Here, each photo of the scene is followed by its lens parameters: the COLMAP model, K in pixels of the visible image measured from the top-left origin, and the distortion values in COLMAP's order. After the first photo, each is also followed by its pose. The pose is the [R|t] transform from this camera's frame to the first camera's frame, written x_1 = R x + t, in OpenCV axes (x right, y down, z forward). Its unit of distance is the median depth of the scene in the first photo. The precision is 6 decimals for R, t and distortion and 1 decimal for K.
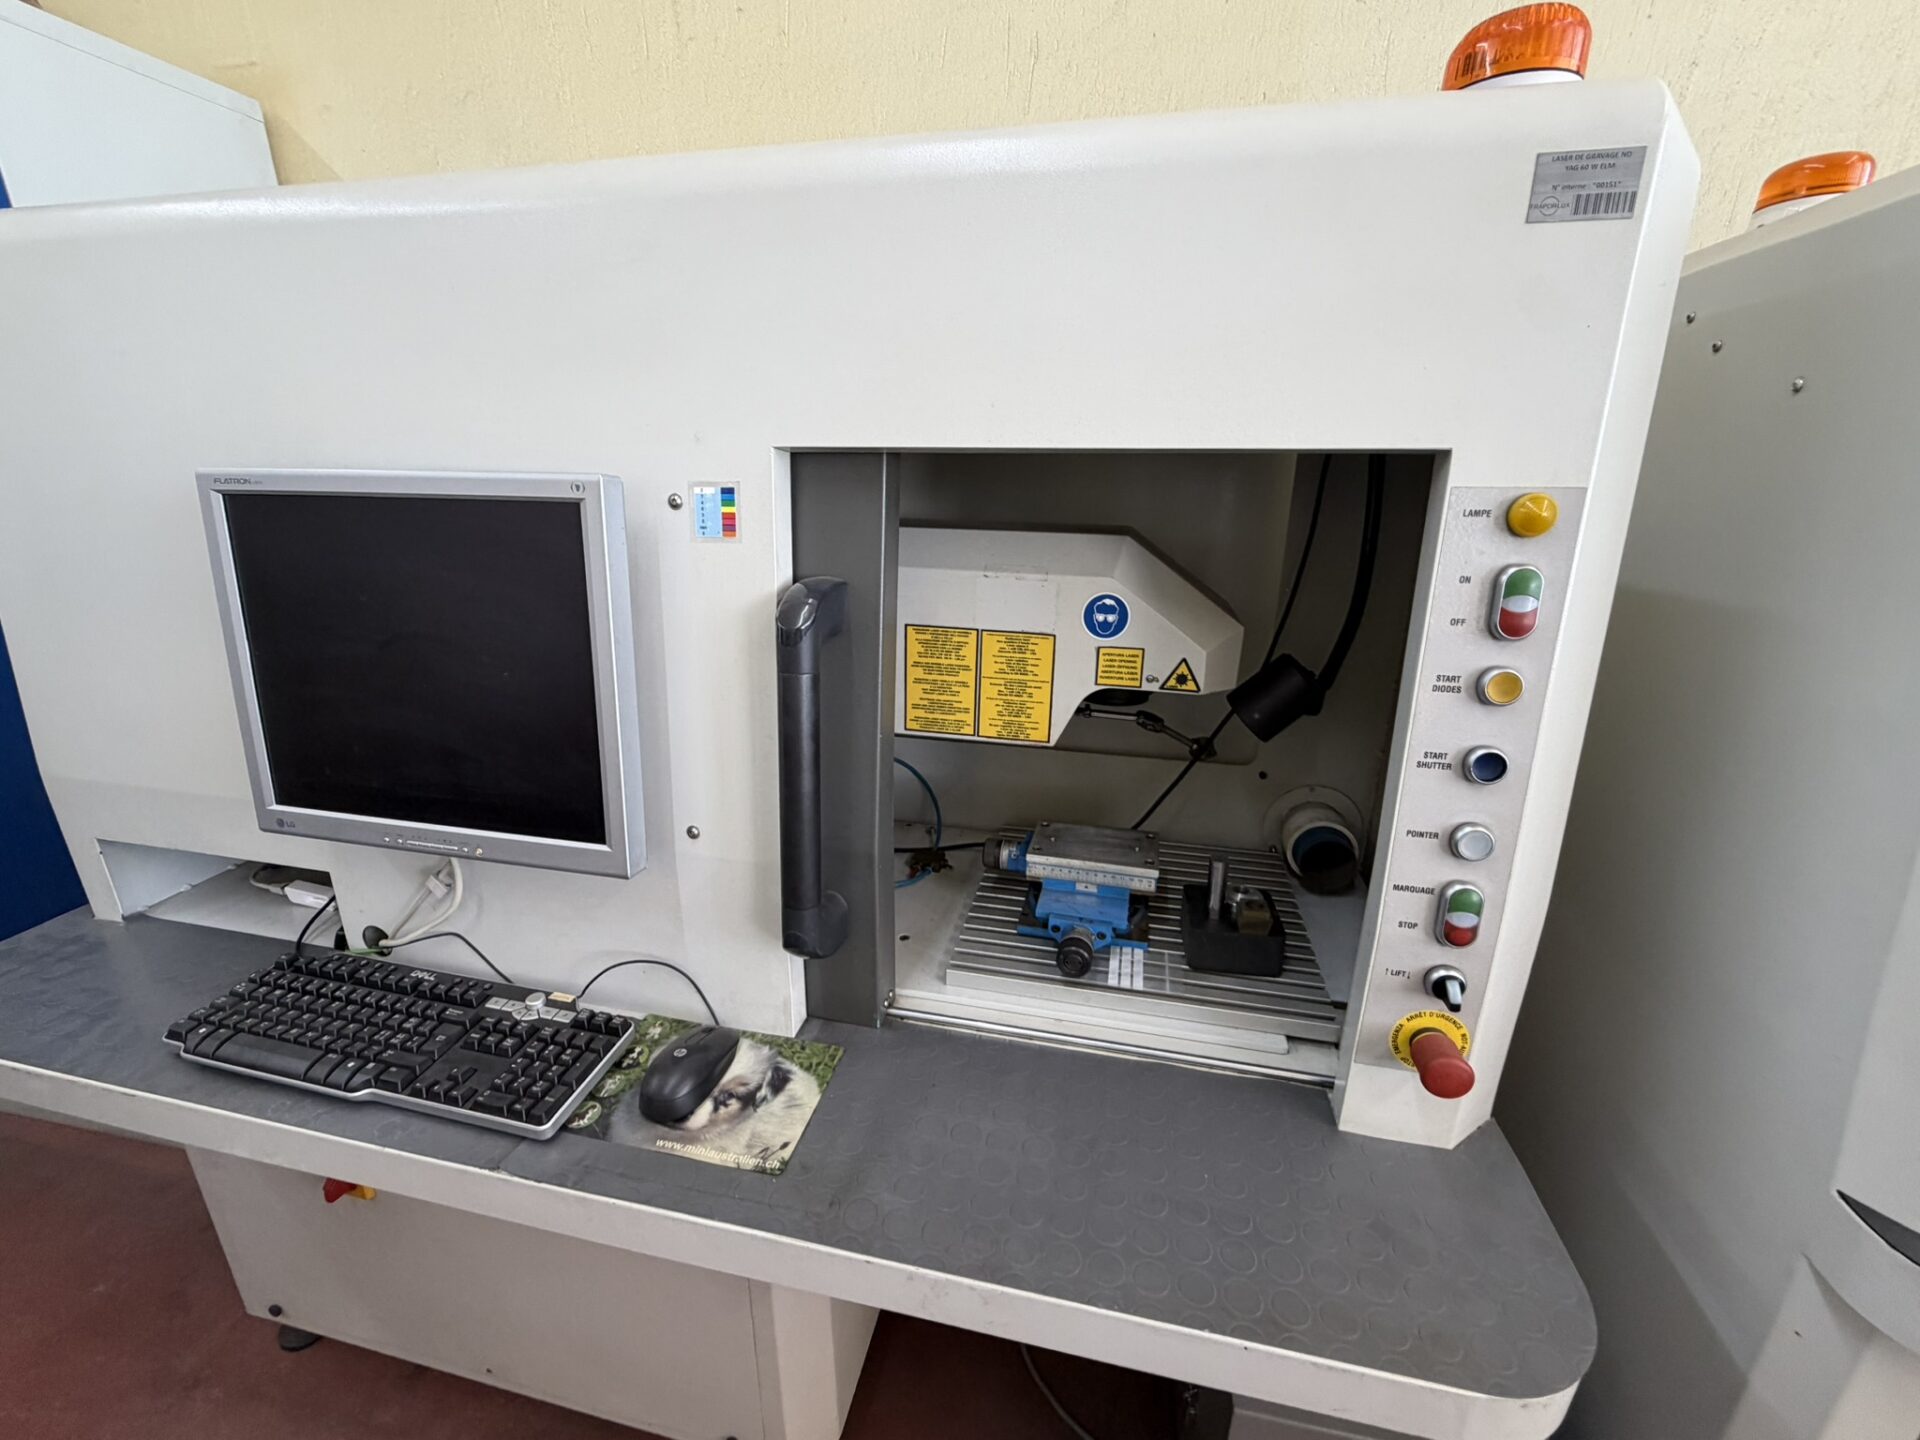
lens RADIAL K [[785.7, 0, 957.7], [0, 785.7, 721.8], [0, 0, 1]] dist [0.002814, -0.001287]
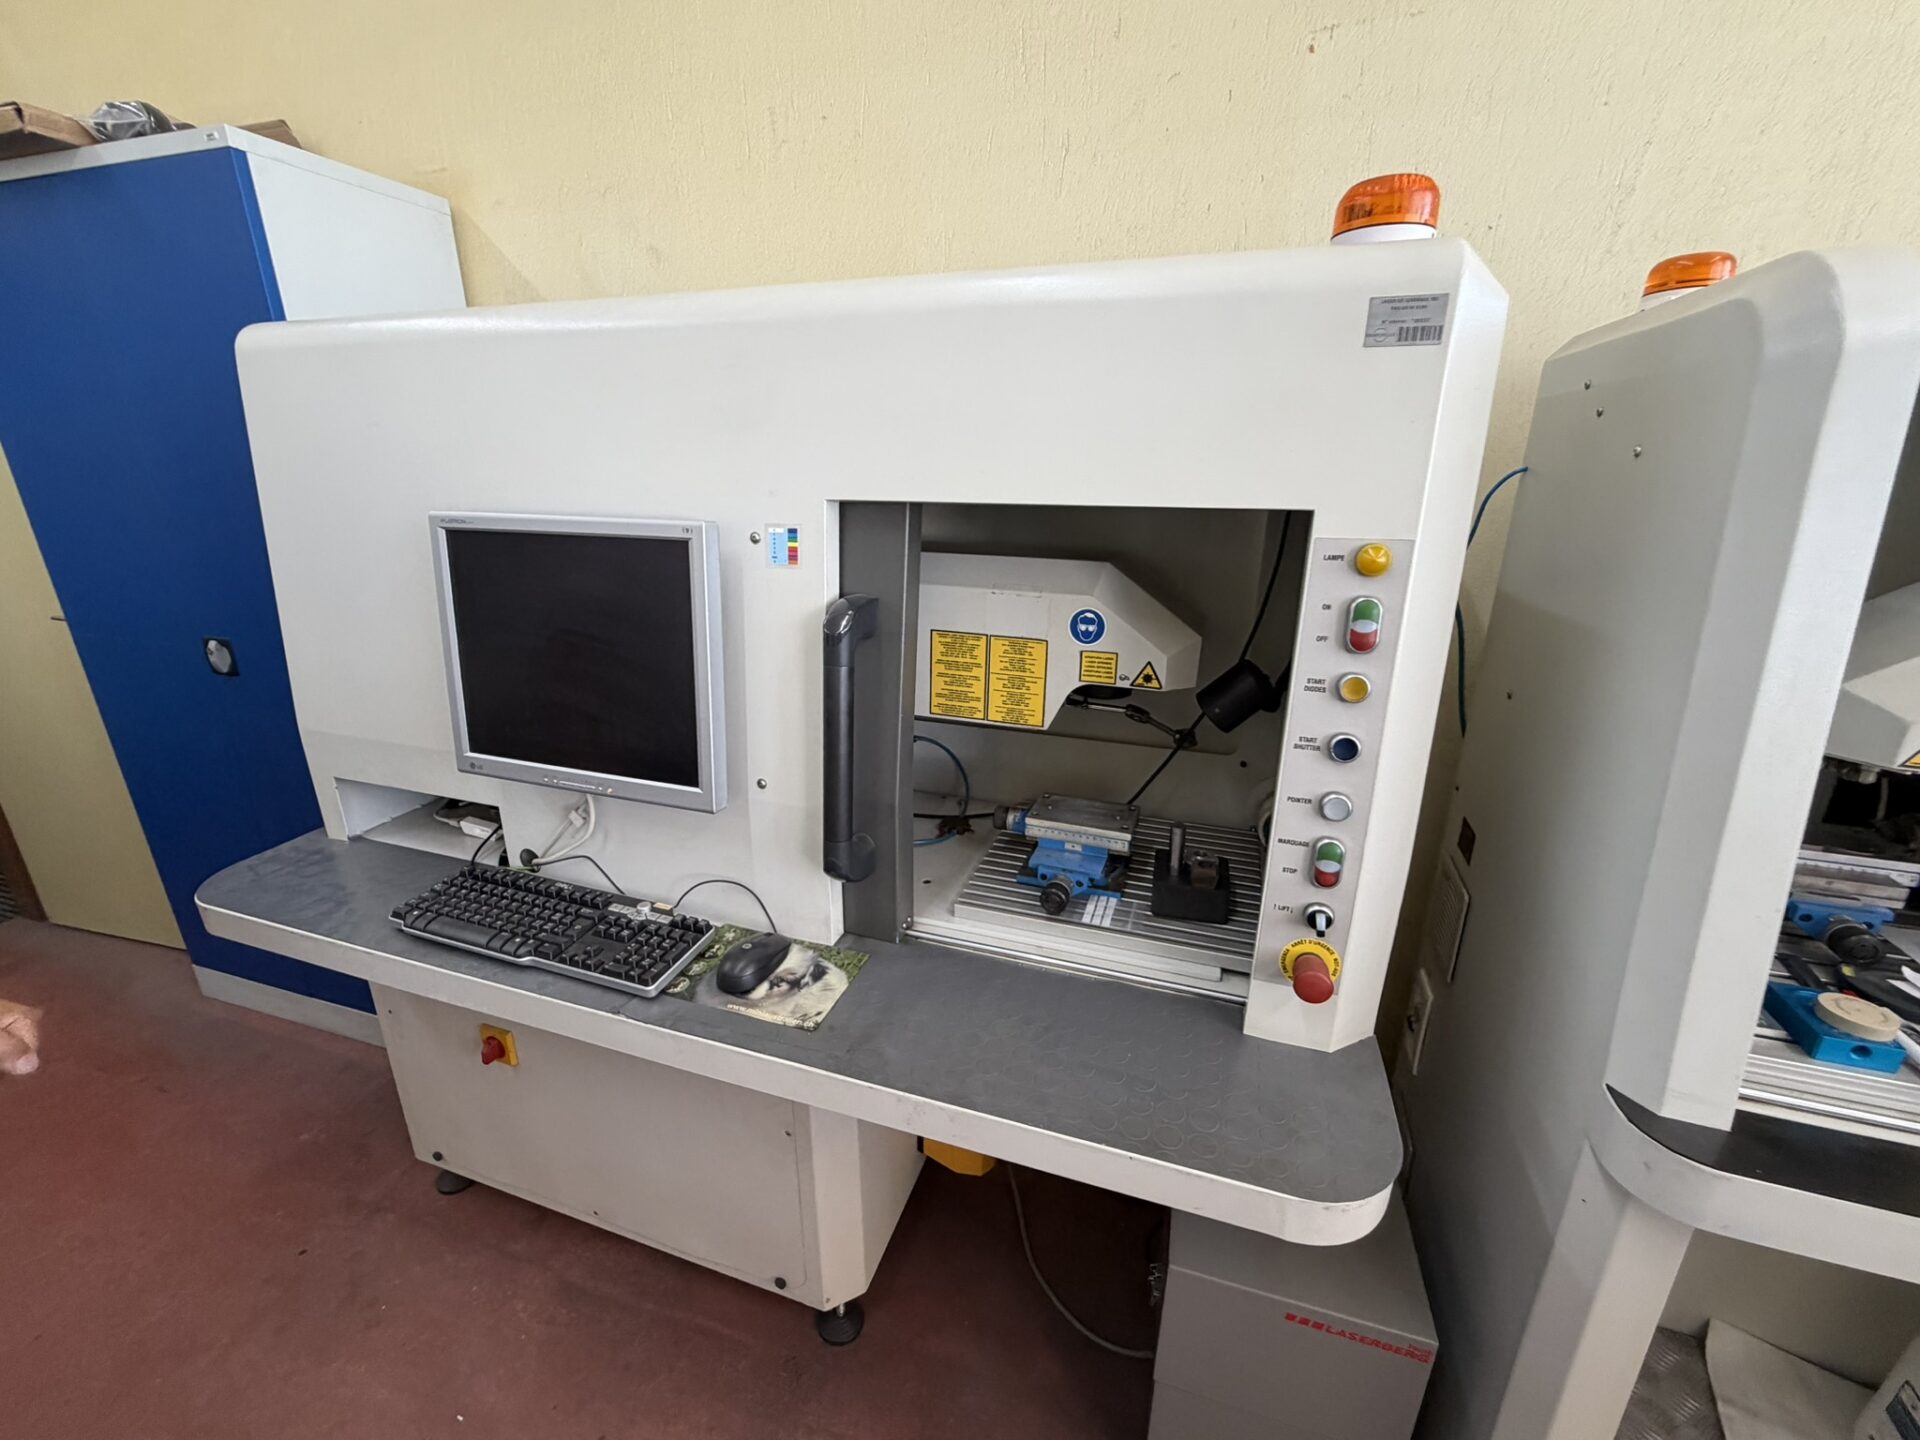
lens RADIAL K [[785.7, 0, 956.8], [0, 785.7, 721.6], [0, 0, 1]] dist [0.002814, -0.001287]
pose [[0.994295, 0.031020, -0.102058, 0.113694], [-0.030793, 0.999519, 0.003797, 0.018364], [0.102127, -0.000633, 0.994771, -0.264721]]
